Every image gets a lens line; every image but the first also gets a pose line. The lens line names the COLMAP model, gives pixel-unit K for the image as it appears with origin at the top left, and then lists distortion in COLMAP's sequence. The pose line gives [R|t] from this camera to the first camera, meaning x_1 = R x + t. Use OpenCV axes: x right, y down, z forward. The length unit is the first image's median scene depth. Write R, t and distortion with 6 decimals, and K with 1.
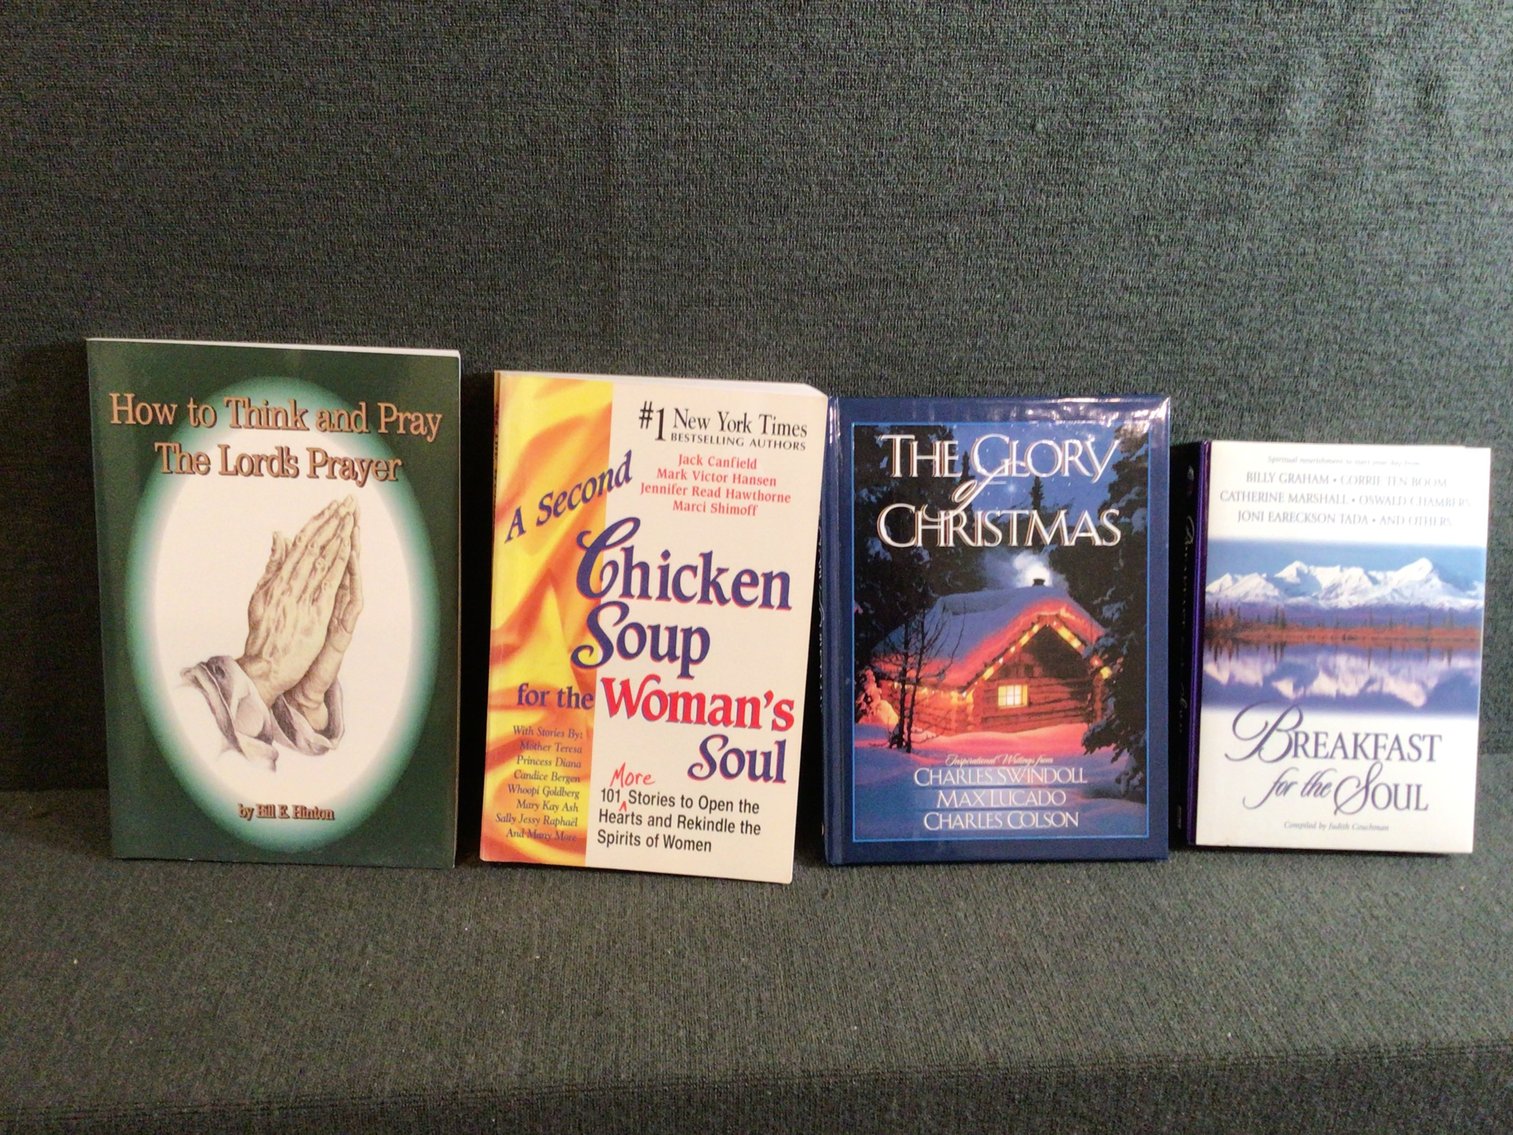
lens RADIAL K [[1376.8, 0, 734.2], [0, 1376.8, 557.0], [0, 0, 1]] dist [-0.008056, 0.000000]
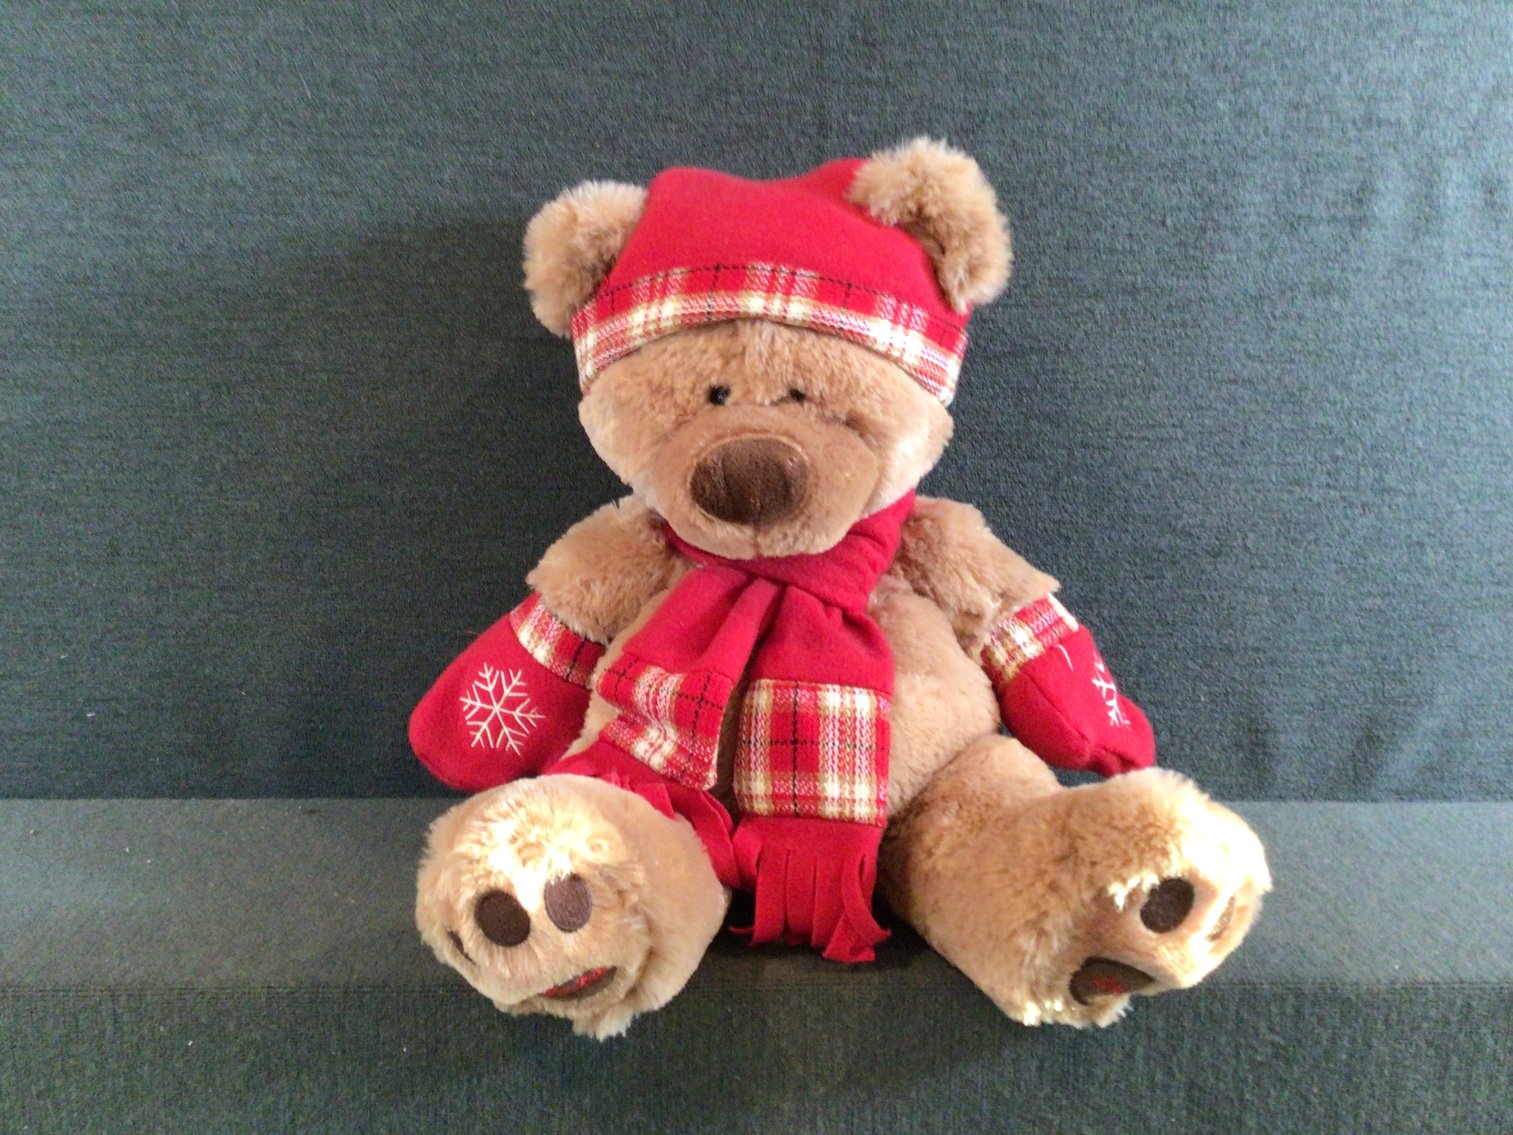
lens RADIAL K [[1376.8, 0, 730.4], [0, 1376.8, 563.9], [0, 0, 1]] dist [-0.008056, 0.000000]
pose [[0.997684, -0.000551, -0.068013, -0.082594], [-0.014653, 0.974745, -0.222840, 0.255706], [0.066418, 0.223321, 0.972480, -0.147947]]
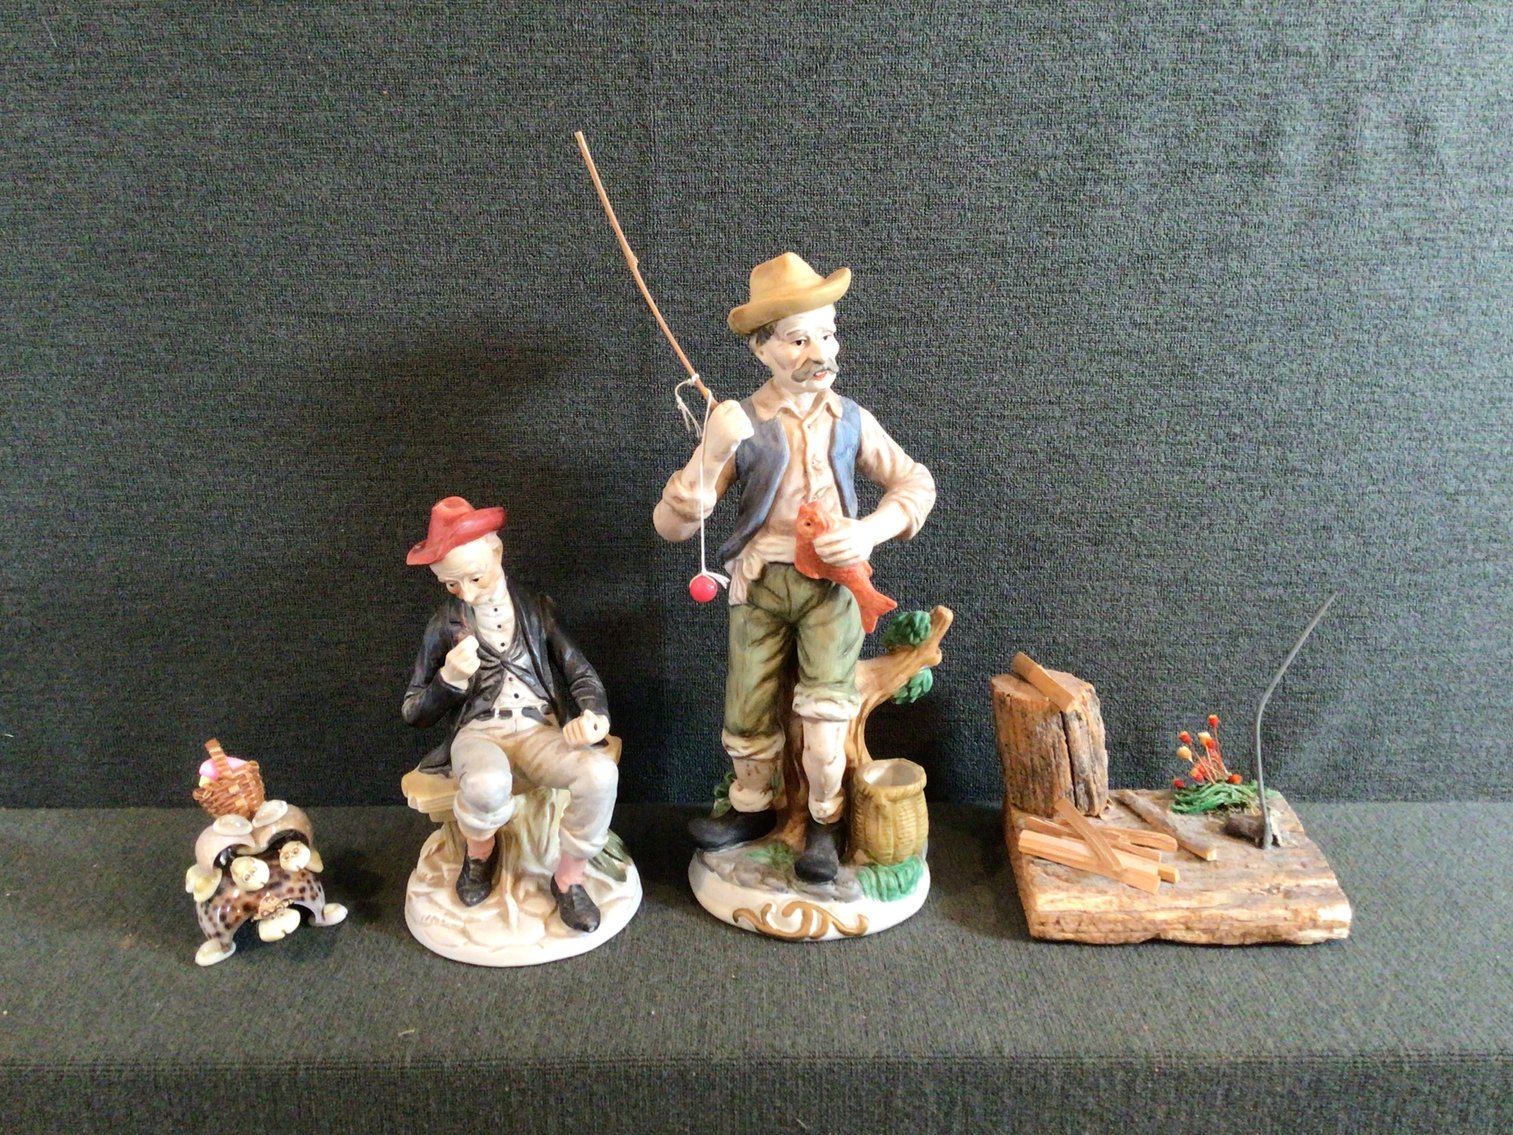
lens RADIAL K [[1376.8, 0, 737.9], [0, 1376.8, 563.8], [0, 0, 1]] dist [-0.008056, 0.000000]
pose [[0.996352, -0.002121, -0.085312, 0.073251], [-0.007926, 0.993071, -0.117251, 0.114877], [0.084970, 0.117500, 0.989431, -0.047260]]
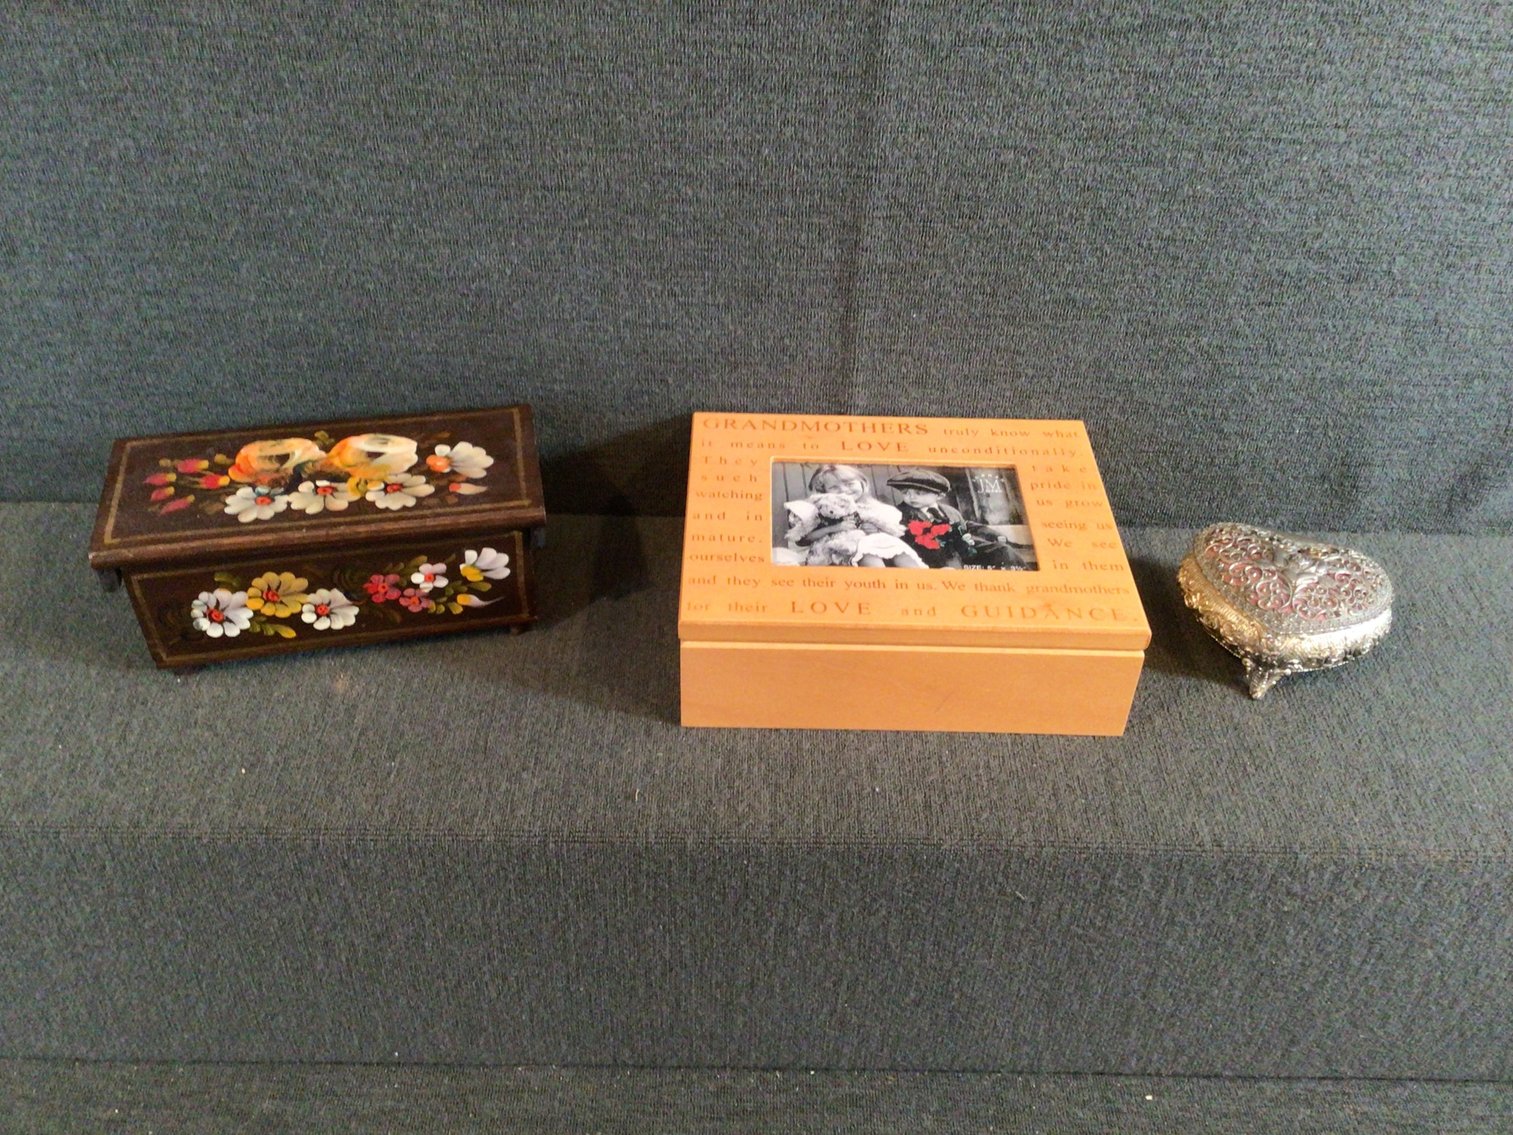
lens RADIAL K [[1376.8, 0, 737.0], [0, 1376.8, 564.8], [0, 0, 1]] dist [-0.008056, 0.000000]
pose [[0.996368, 0.055317, -0.064740, -0.105903], [-0.035310, 0.960212, 0.277030, -0.100865], [0.077488, -0.273738, 0.958678, 0.019420]]
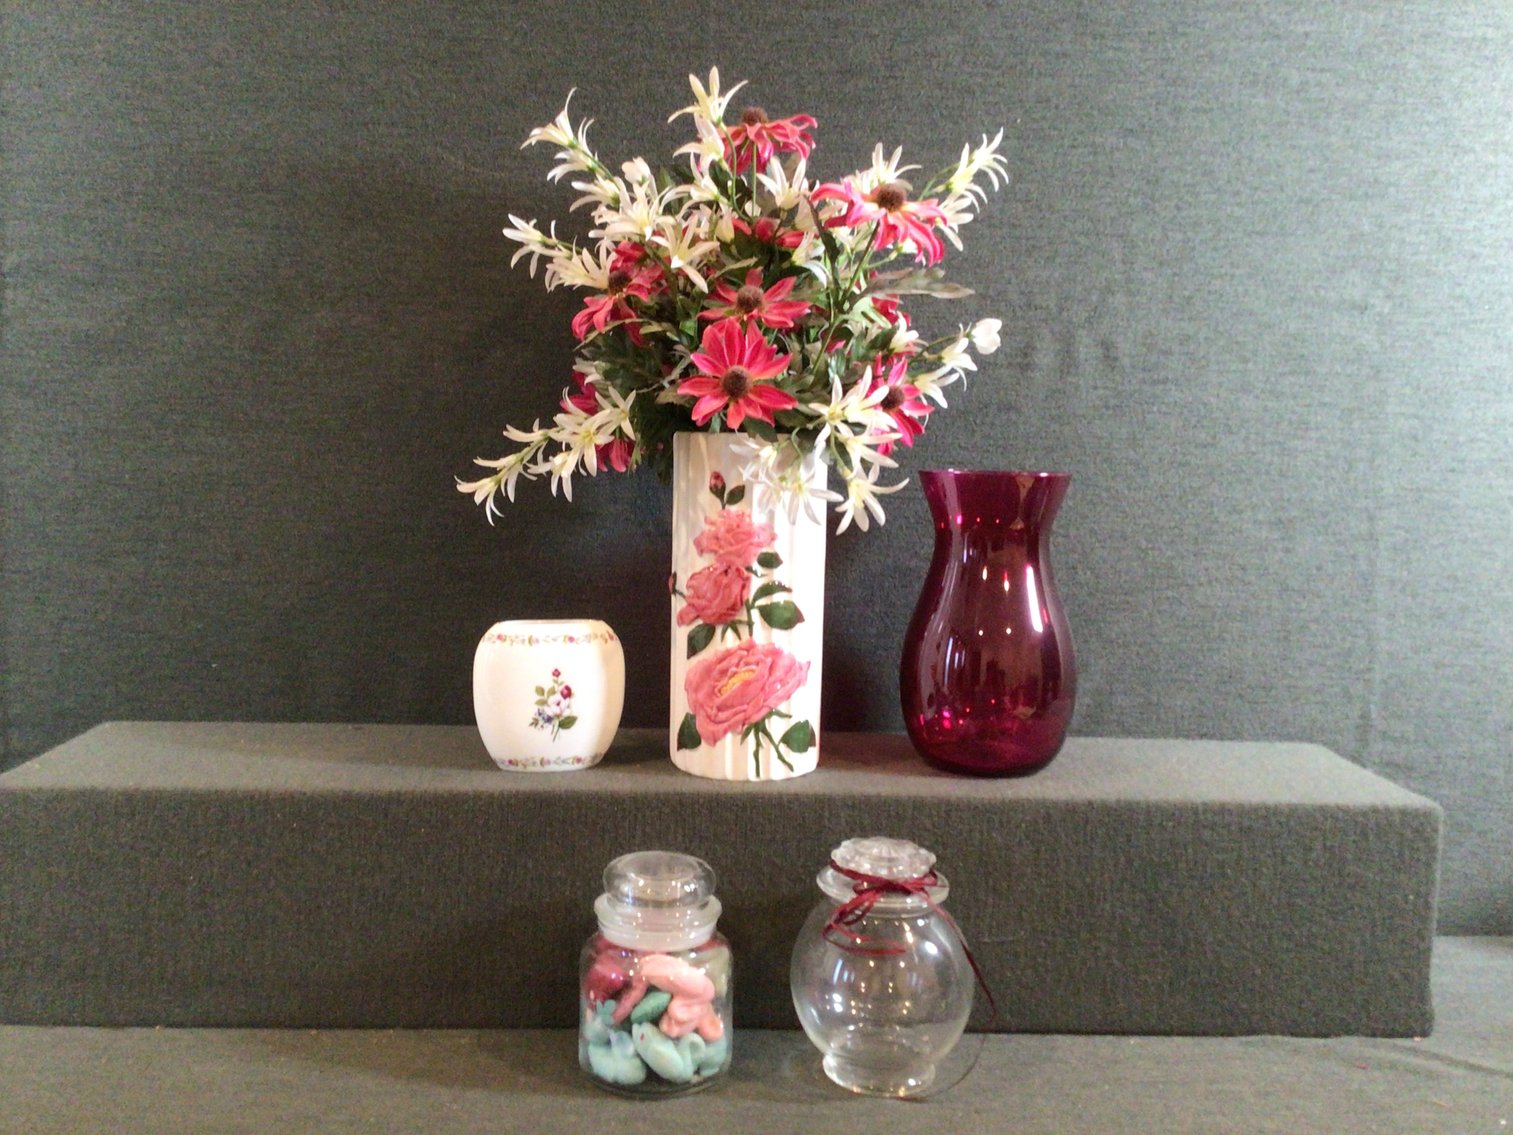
lens RADIAL K [[1376.8, 0, 711.1], [0, 1376.8, 568.1], [0, 0, 1]] dist [-0.008056, 0.000000]
pose [[0.998134, 0.010356, -0.060185, 0.059201], [-0.028915, 0.948191, -0.316382, 0.583091], [0.053790, 0.317532, 0.946721, -0.775566]]
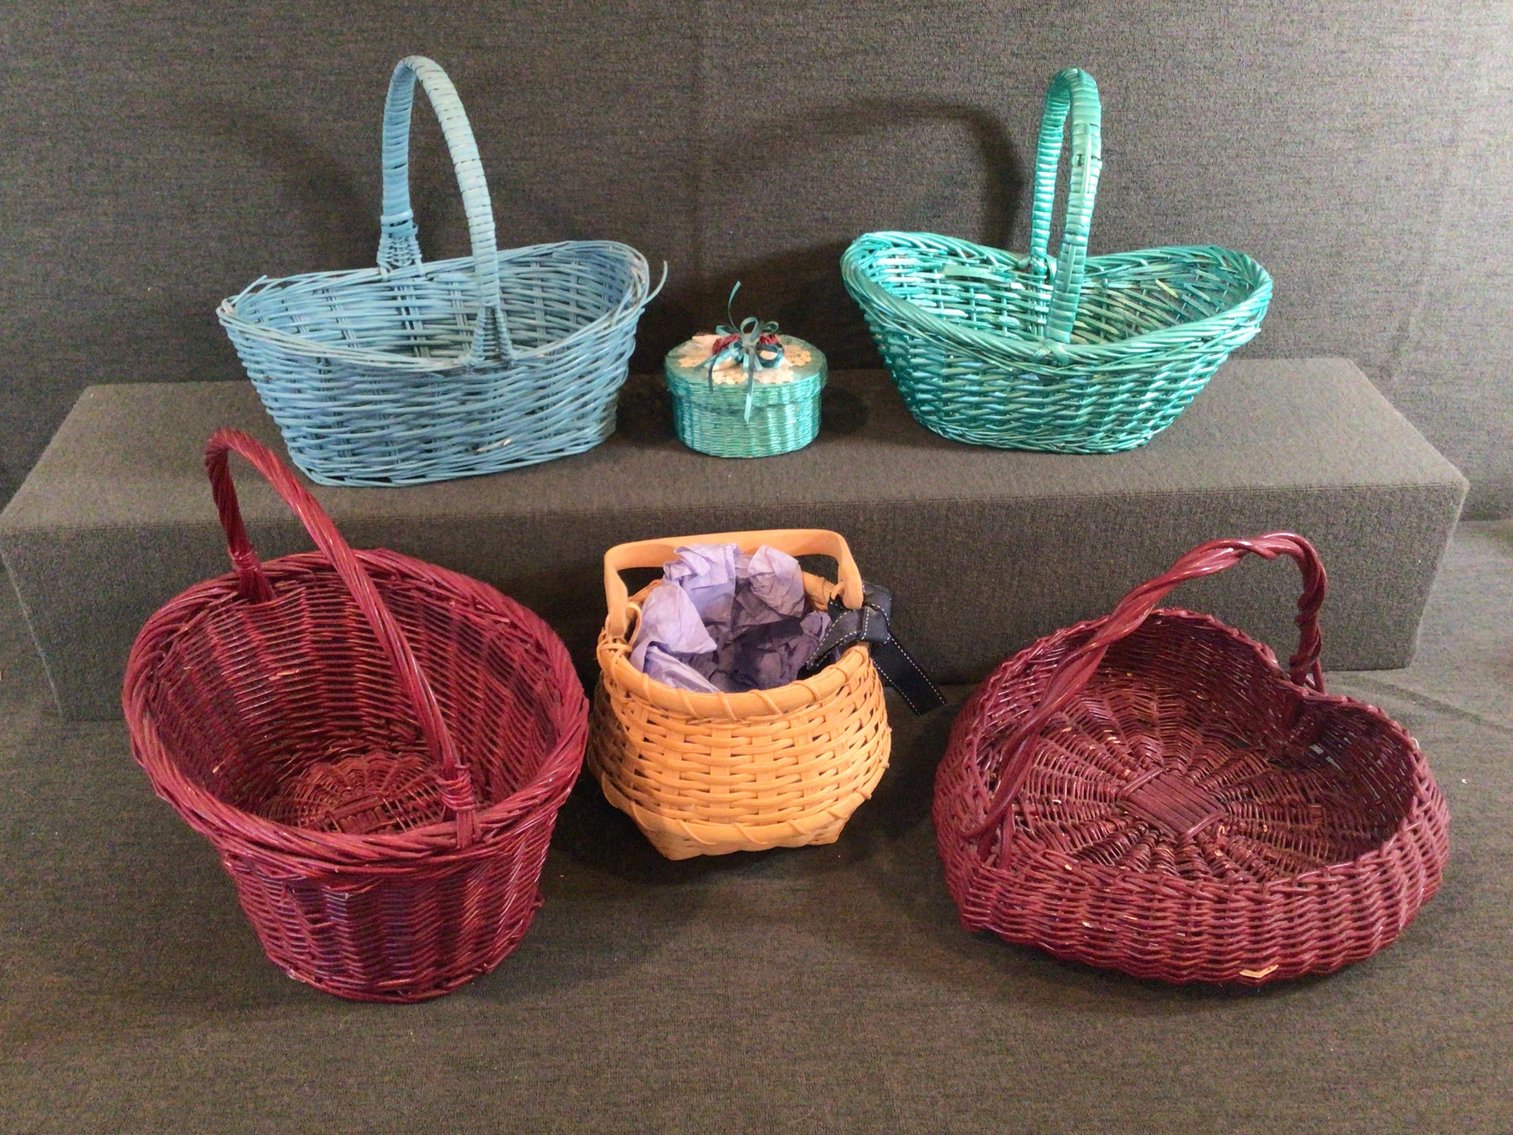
lens RADIAL K [[1376.8, 0, 741.4], [0, 1376.8, 570.9], [0, 0, 1]] dist [-0.008056, 0.000000]
pose [[0.999969, -0.005249, -0.005878, -0.032344], [0.006268, 0.981863, 0.189489, 0.096869], [0.004777, -0.189520, 0.981865, -0.738155]]
